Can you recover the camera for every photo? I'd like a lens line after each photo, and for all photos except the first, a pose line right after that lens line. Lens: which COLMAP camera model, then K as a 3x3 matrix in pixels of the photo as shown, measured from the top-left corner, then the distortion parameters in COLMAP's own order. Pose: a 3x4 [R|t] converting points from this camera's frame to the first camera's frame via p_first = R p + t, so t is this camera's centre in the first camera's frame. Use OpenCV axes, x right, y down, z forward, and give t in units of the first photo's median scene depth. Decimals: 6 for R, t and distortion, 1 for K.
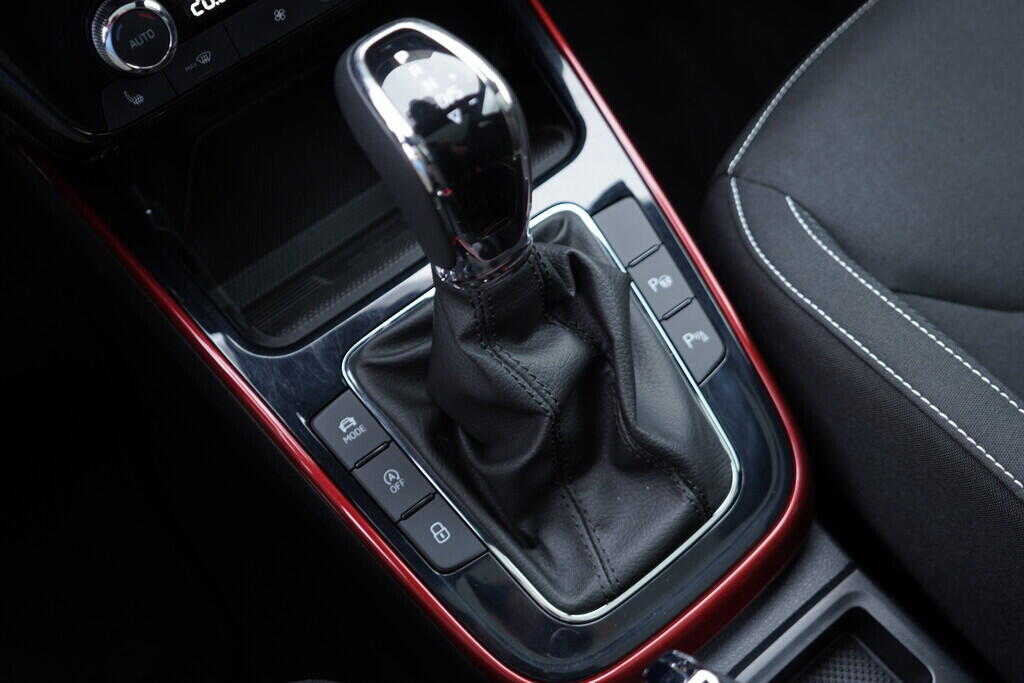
lens RADIAL K [[1056.1, 0, 512.0], [0, 1056.1, 341.5], [0, 0, 1]] dist [-0.007238, 0.010236]
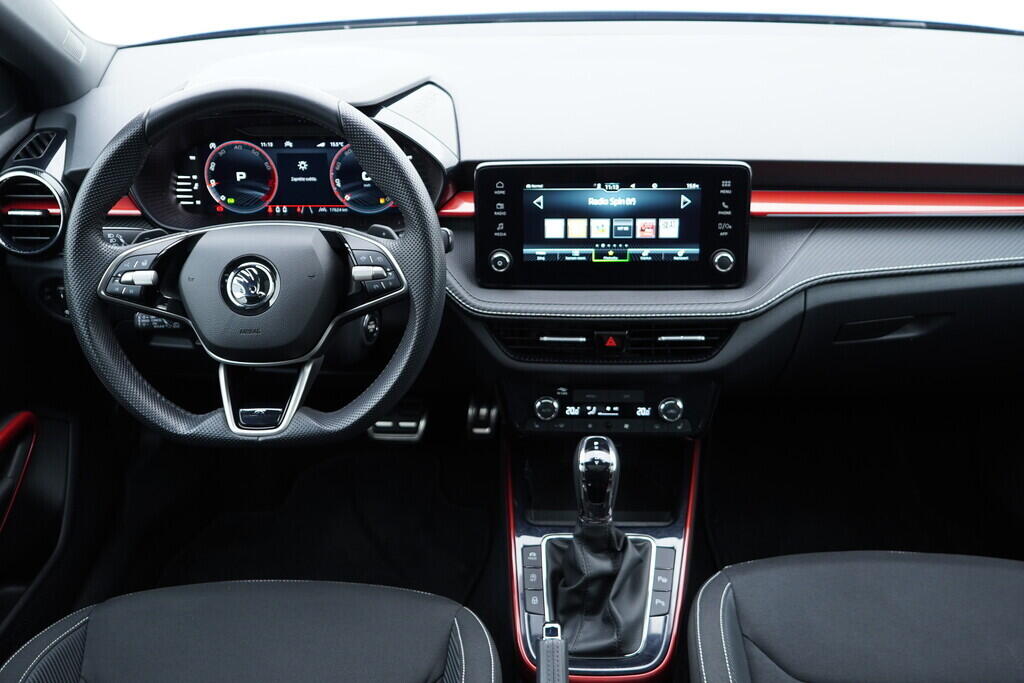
lens RADIAL K [[1056.1, 0, 512.0], [0, 1056.1, 341.5], [0, 0, 1]] dist [-0.007238, 0.010236]
pose [[0.758017, 0.397454, -0.517147, 1.110830], [-0.583570, 0.767404, -0.265588, 0.456173], [0.291301, 0.503112, 0.813647, -1.710336]]
